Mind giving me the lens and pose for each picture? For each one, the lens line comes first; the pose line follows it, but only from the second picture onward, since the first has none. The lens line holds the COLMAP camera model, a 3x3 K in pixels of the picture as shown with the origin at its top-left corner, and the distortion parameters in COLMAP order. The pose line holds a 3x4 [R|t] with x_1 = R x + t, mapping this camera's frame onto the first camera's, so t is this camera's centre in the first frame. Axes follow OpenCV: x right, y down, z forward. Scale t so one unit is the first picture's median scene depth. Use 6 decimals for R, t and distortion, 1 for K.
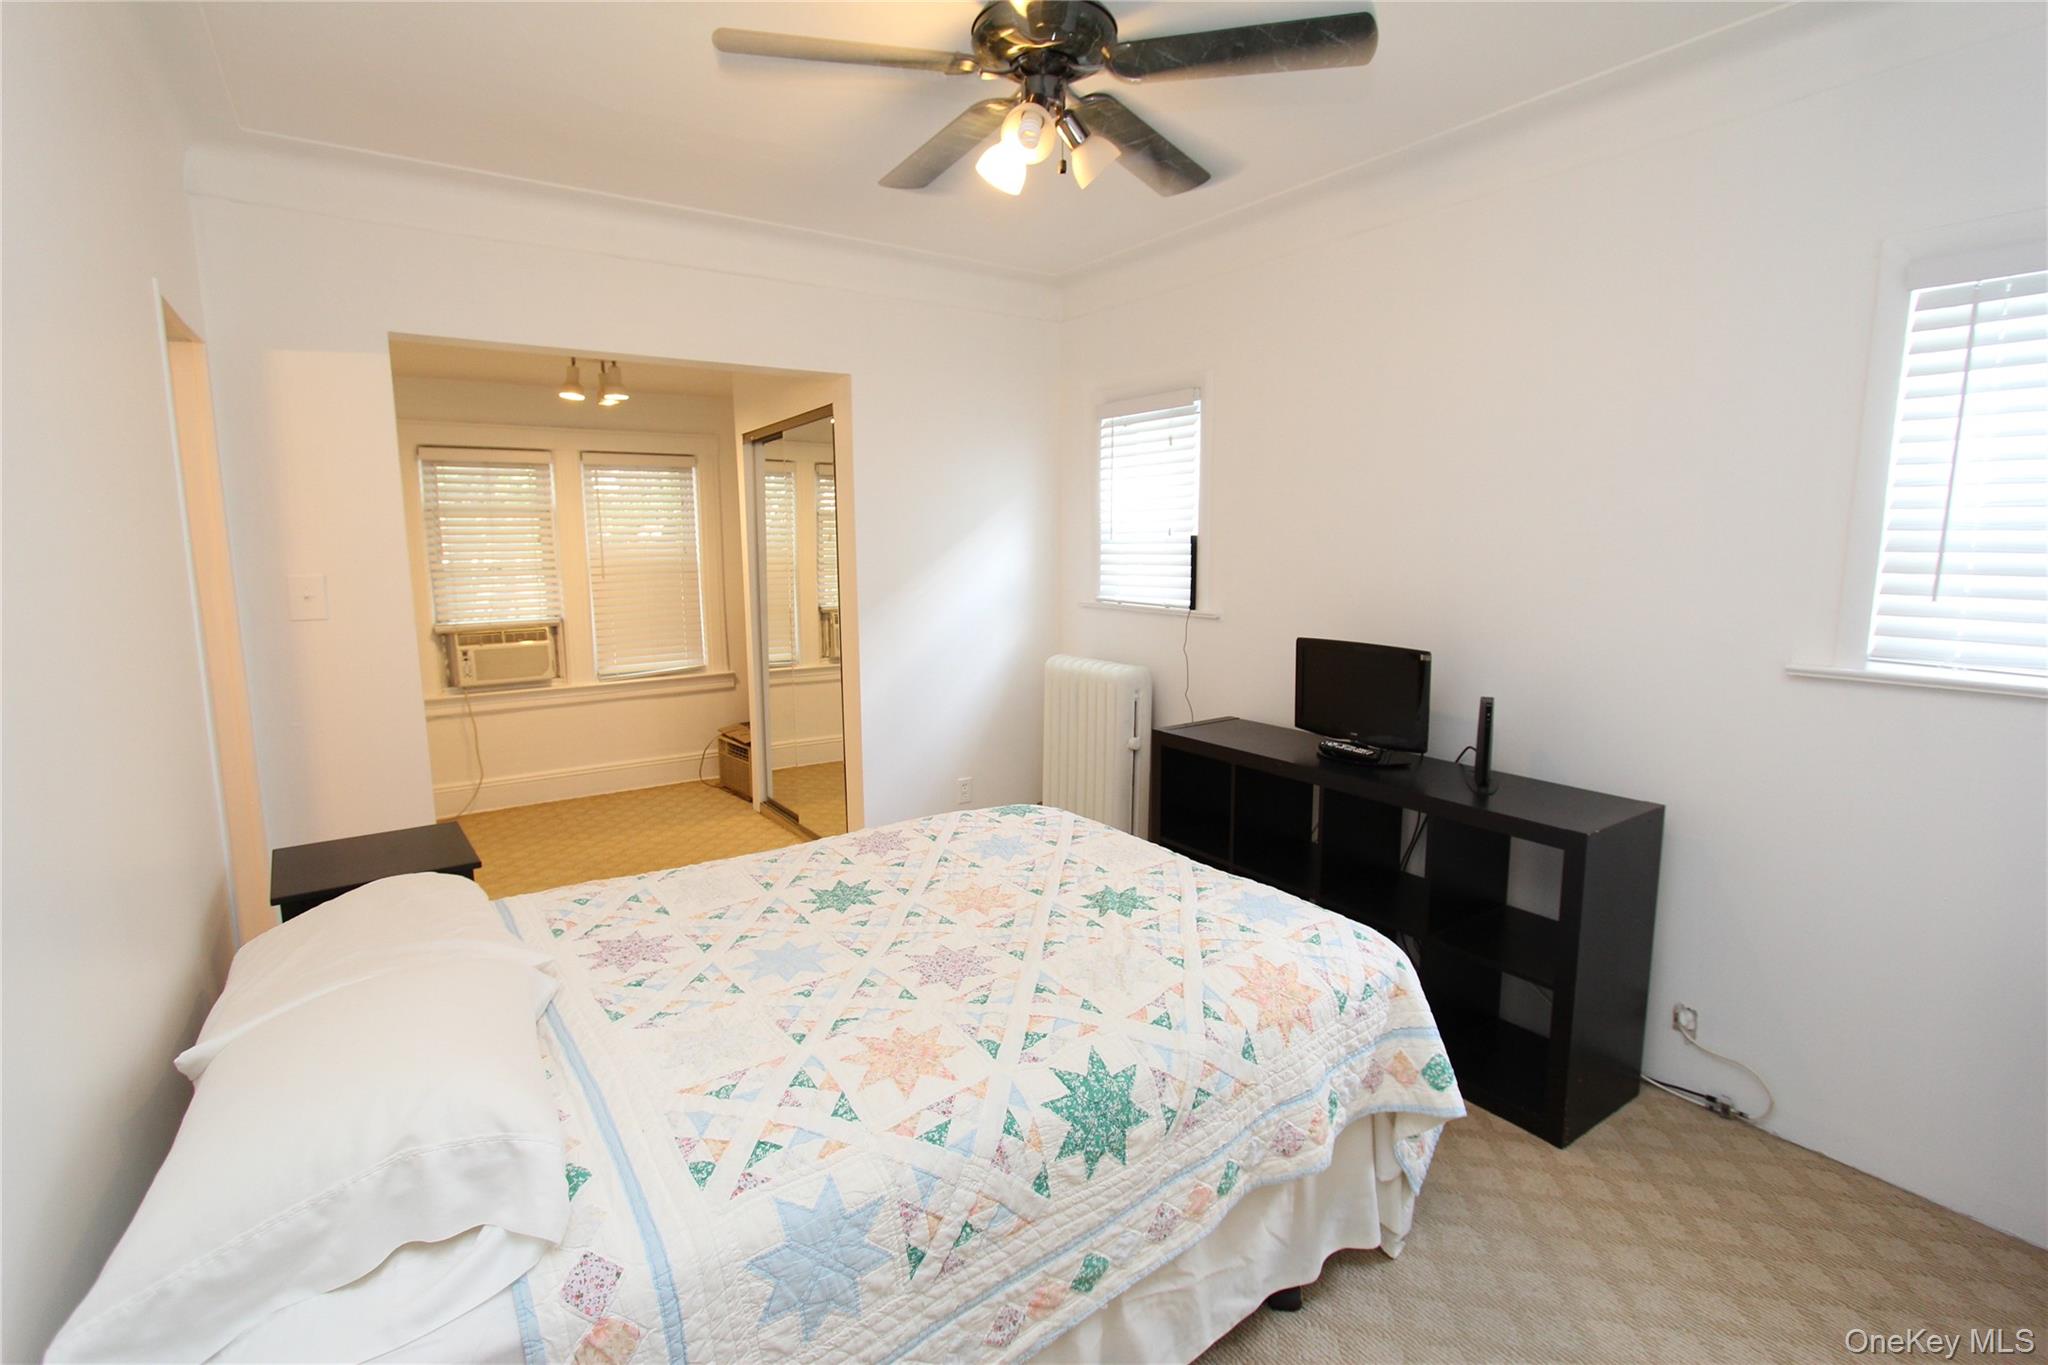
lens RADIAL K [[935.3, 0, 1022.5], [0, 935.3, 686.0], [0, 0, 1]] dist [-0.024698, 0.001634]
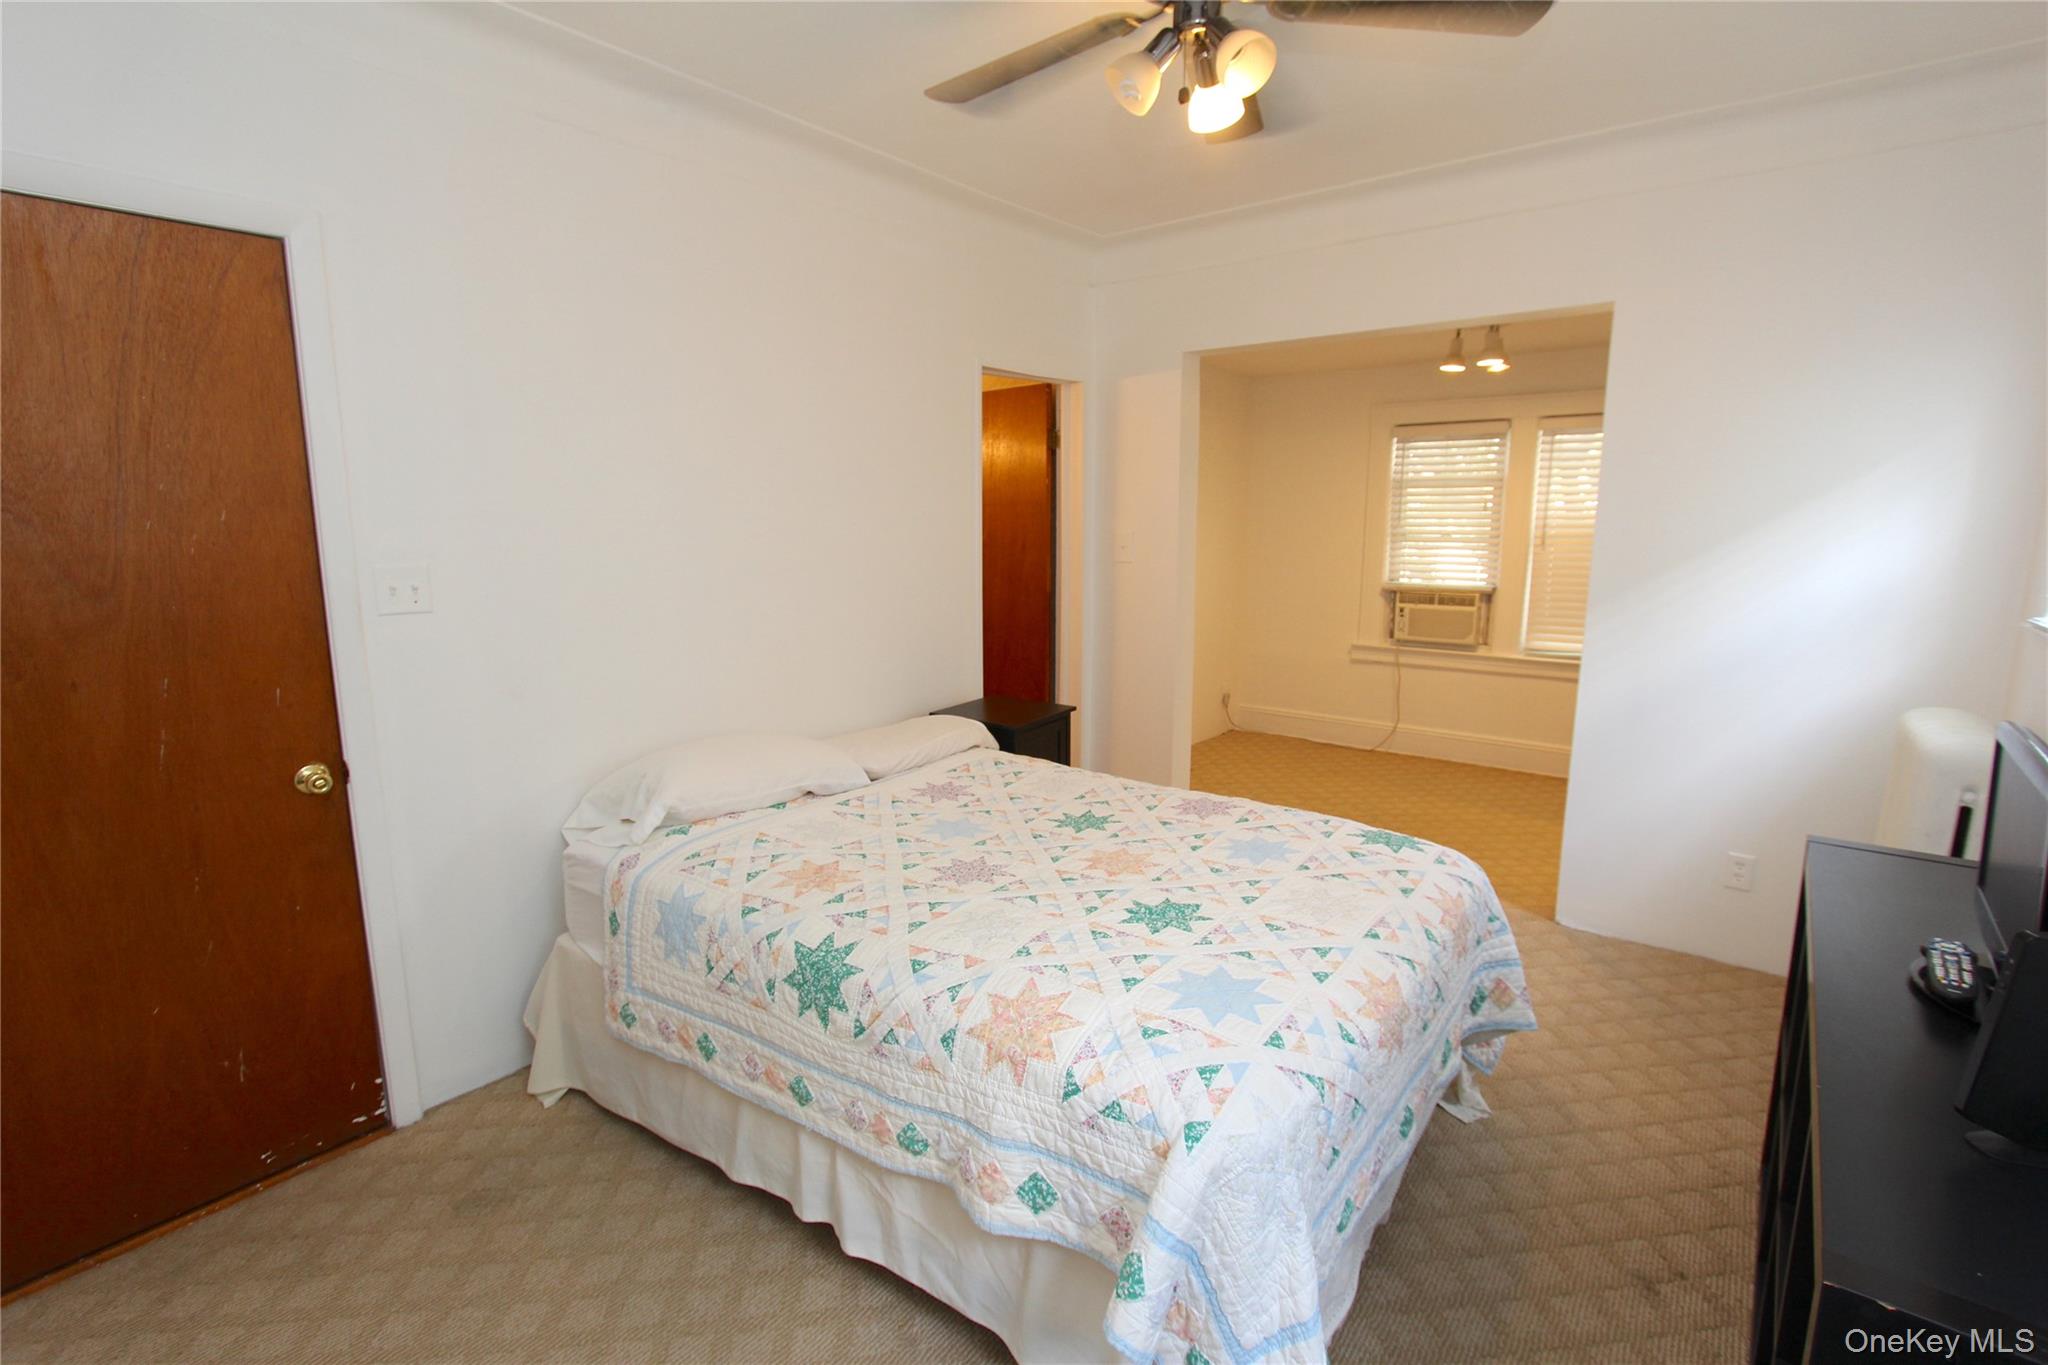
lens RADIAL K [[935.3, 0, 1021.9], [0, 935.3, 679.1], [0, 0, 1]] dist [-0.024698, 0.001634]
pose [[0.296414, 0.170050, -0.939799, 0.789765], [-0.145479, 0.980577, 0.131544, -0.081595], [0.943914, 0.097730, 0.315396, 0.519493]]
